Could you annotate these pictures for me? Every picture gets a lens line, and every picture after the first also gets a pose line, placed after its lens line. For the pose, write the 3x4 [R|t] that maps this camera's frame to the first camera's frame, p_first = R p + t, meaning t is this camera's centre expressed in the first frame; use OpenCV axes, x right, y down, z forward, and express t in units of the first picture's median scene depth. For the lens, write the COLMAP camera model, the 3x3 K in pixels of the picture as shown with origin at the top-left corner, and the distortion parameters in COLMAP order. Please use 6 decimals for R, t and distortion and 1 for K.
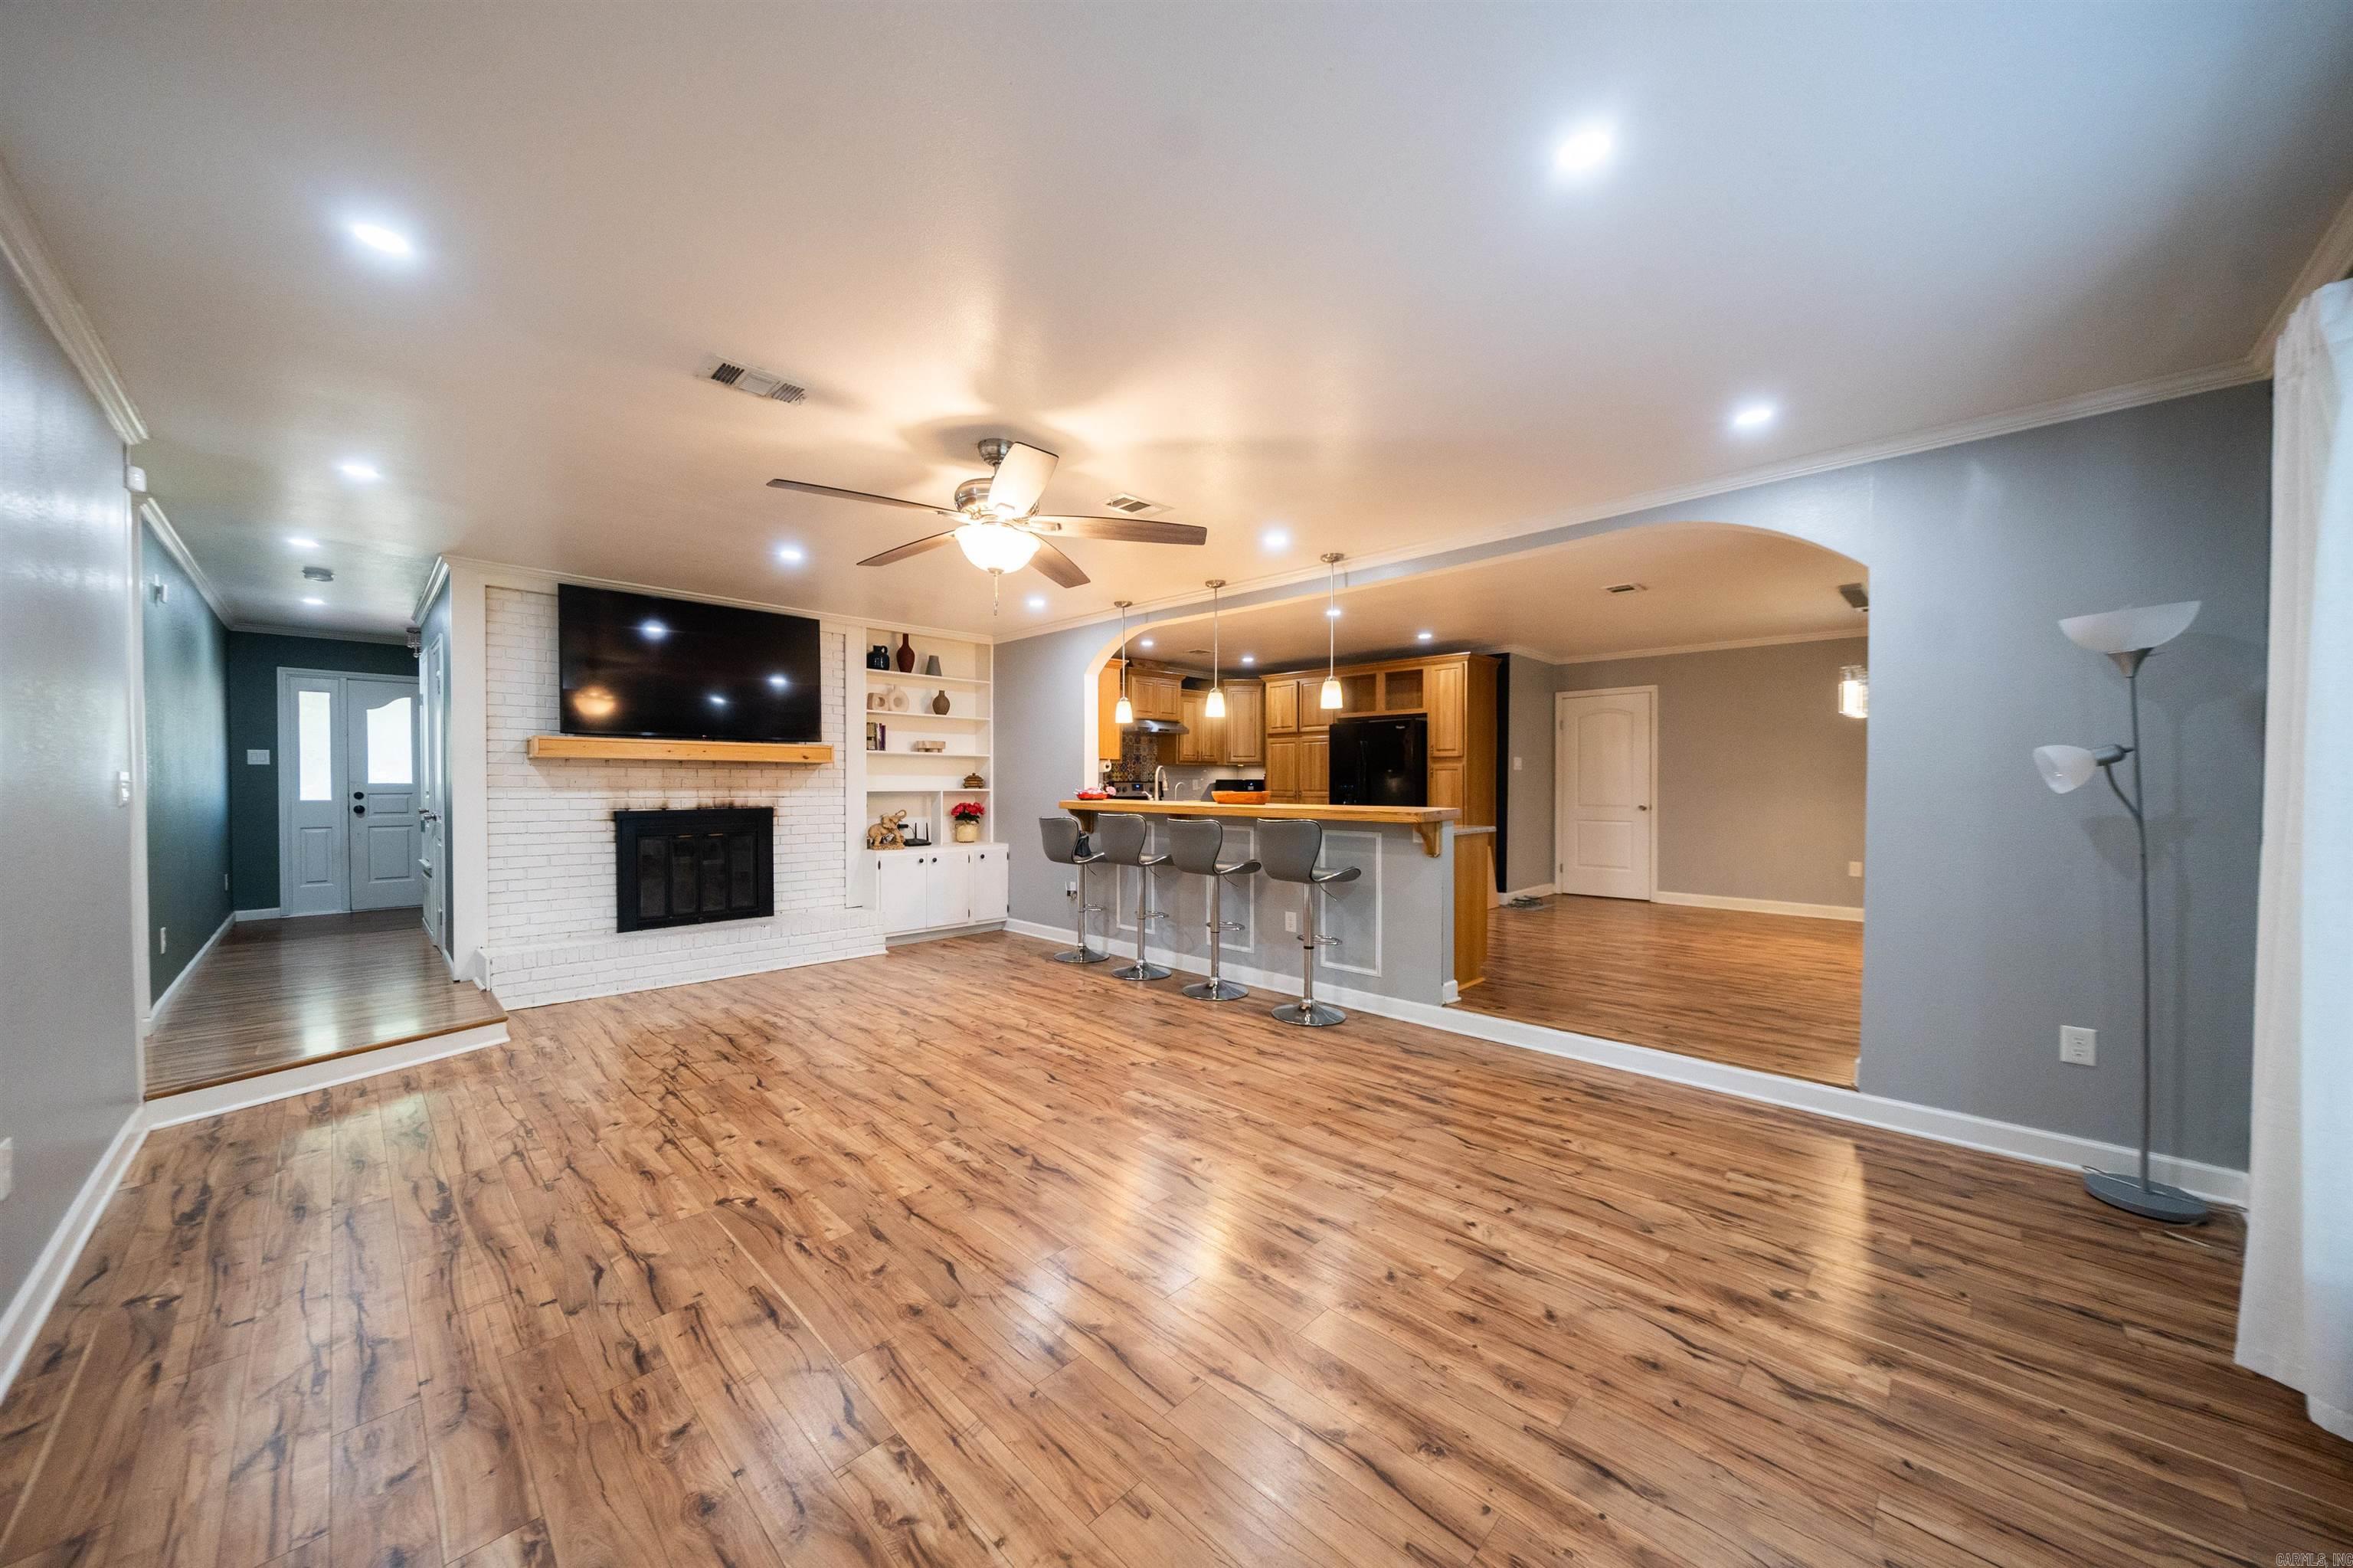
lens RADIAL K [[829.1, 0, 1168.9], [0, 829.1, 793.8], [0, 0, 1]] dist [0.000551, -0.001050]
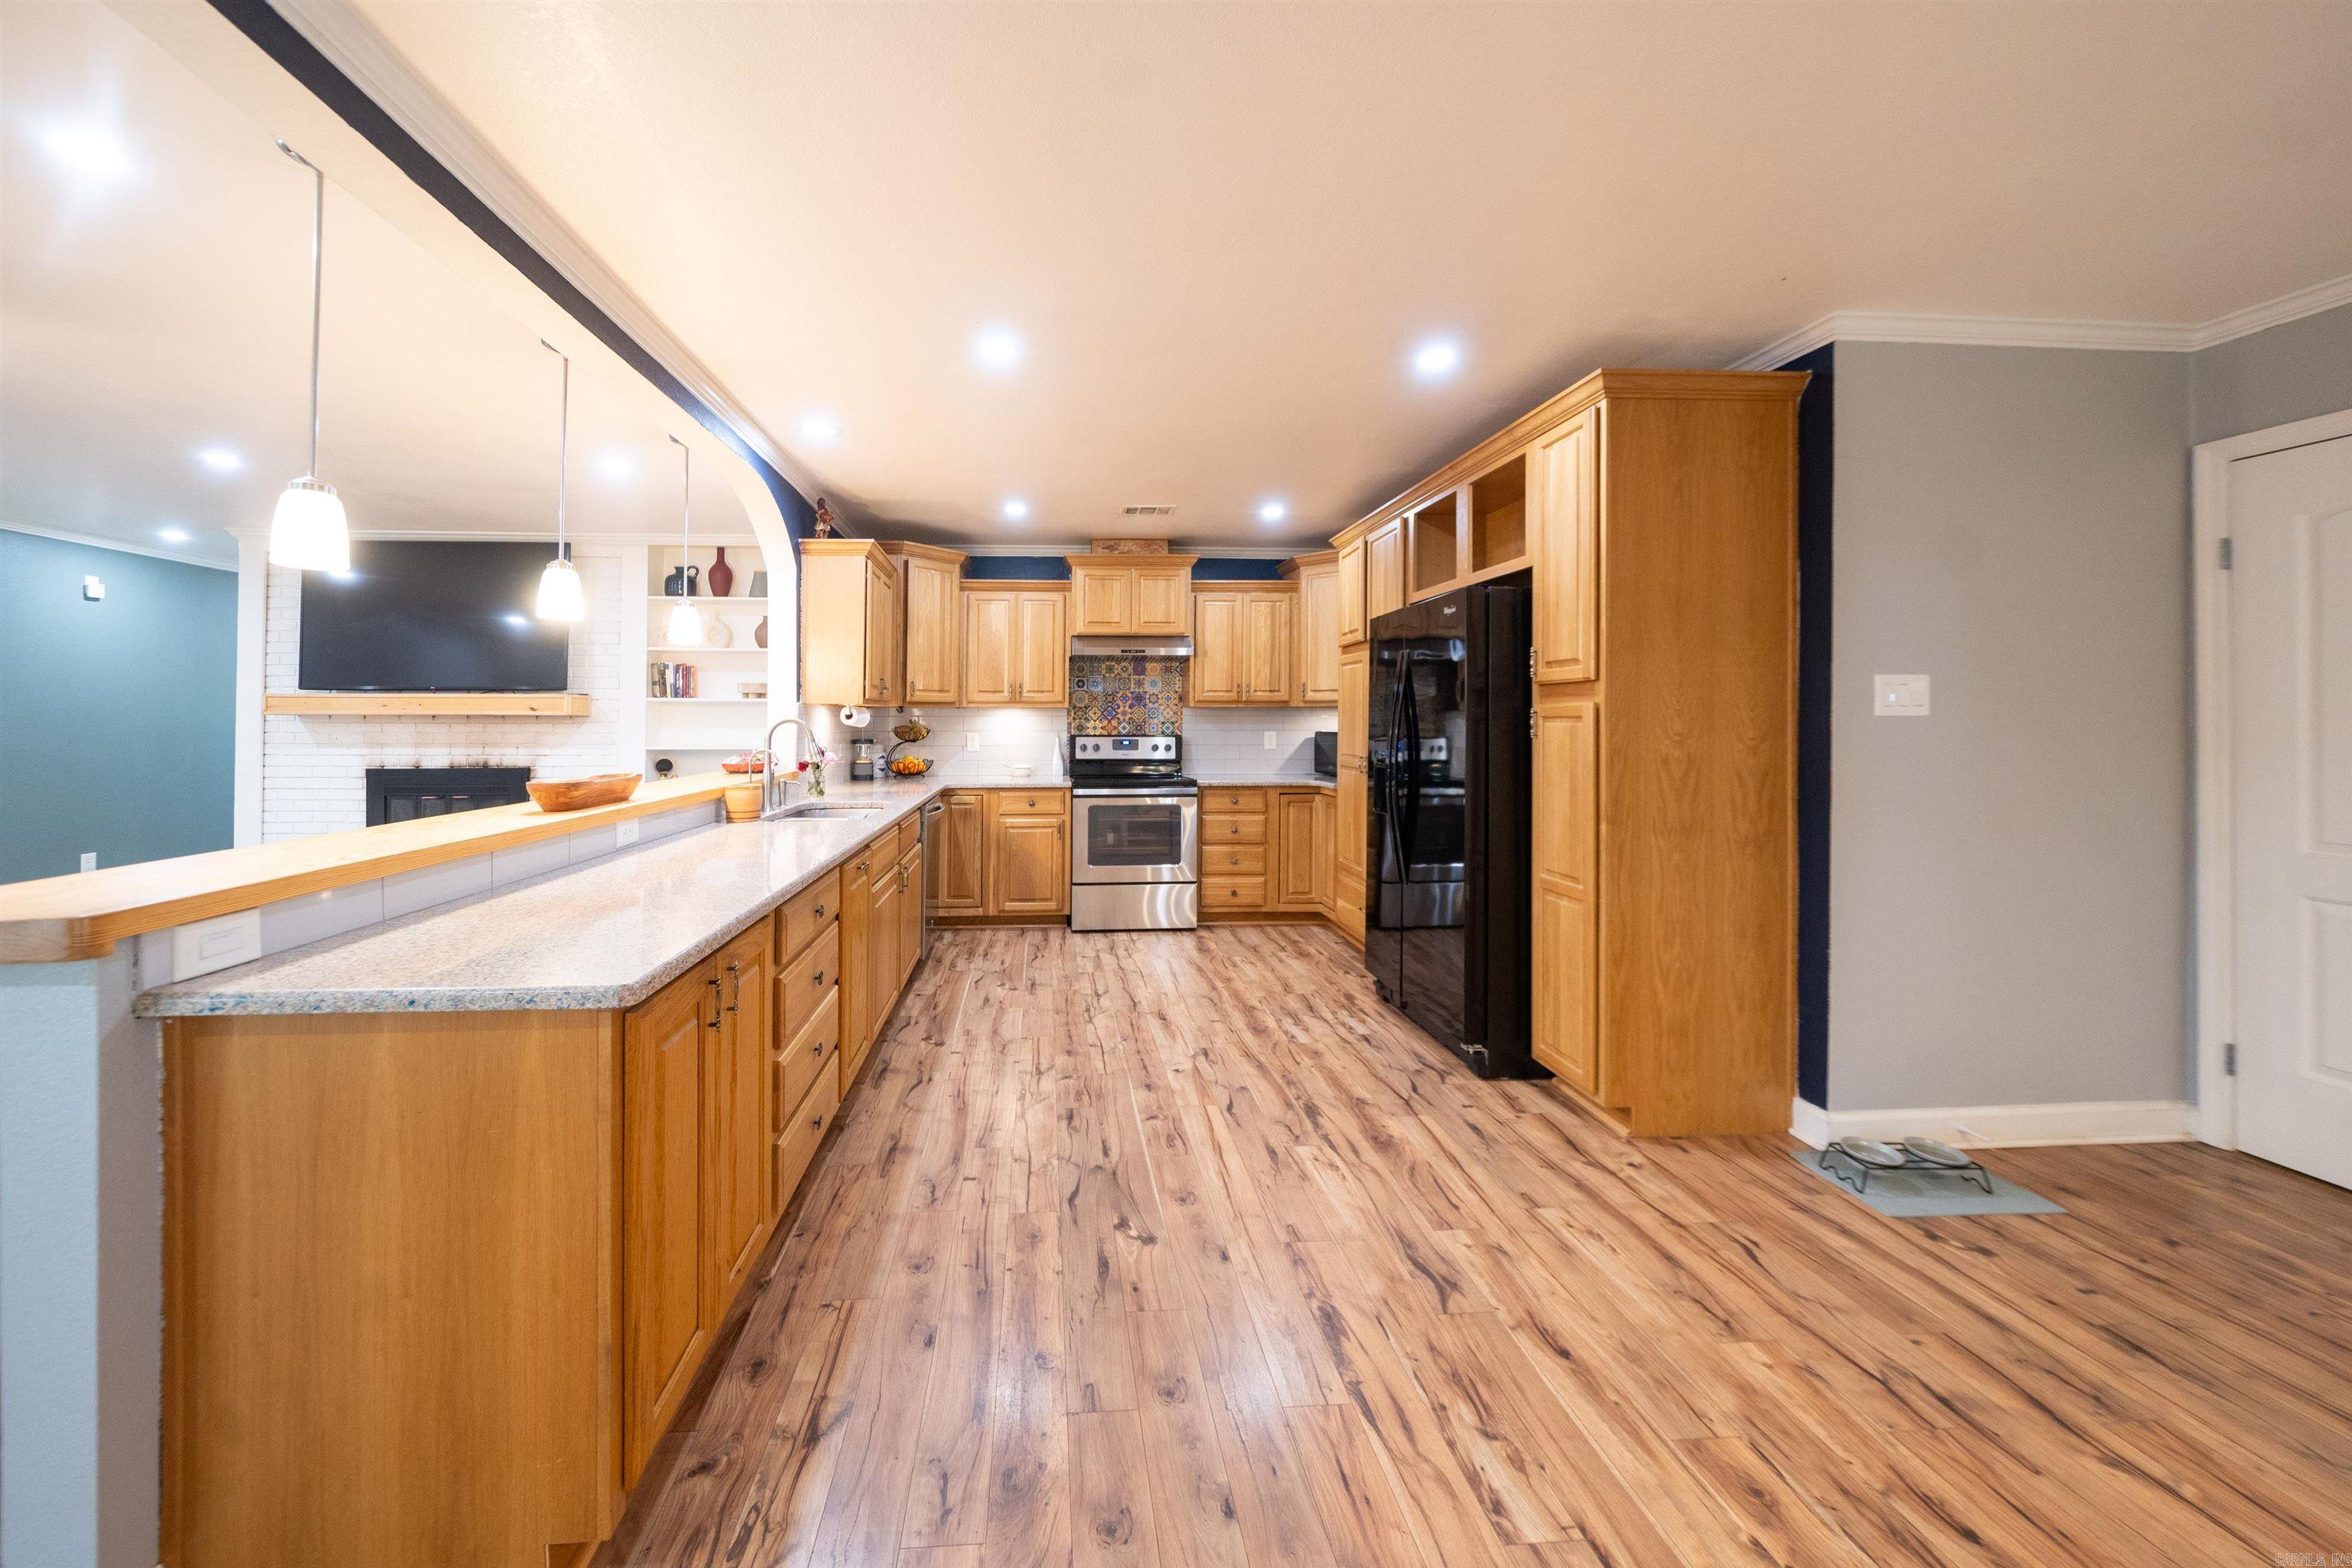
lens RADIAL K [[840.3, 0, 1083.1], [0, 840.3, 711.2], [0, 0, 1]] dist [0.001784, -0.000640]
pose [[0.742210, -0.009088, -0.670106, 0.703685], [-0.008596, 0.999697, -0.023078, -0.035566], [0.670113, 0.022889, 0.741906, 0.983007]]
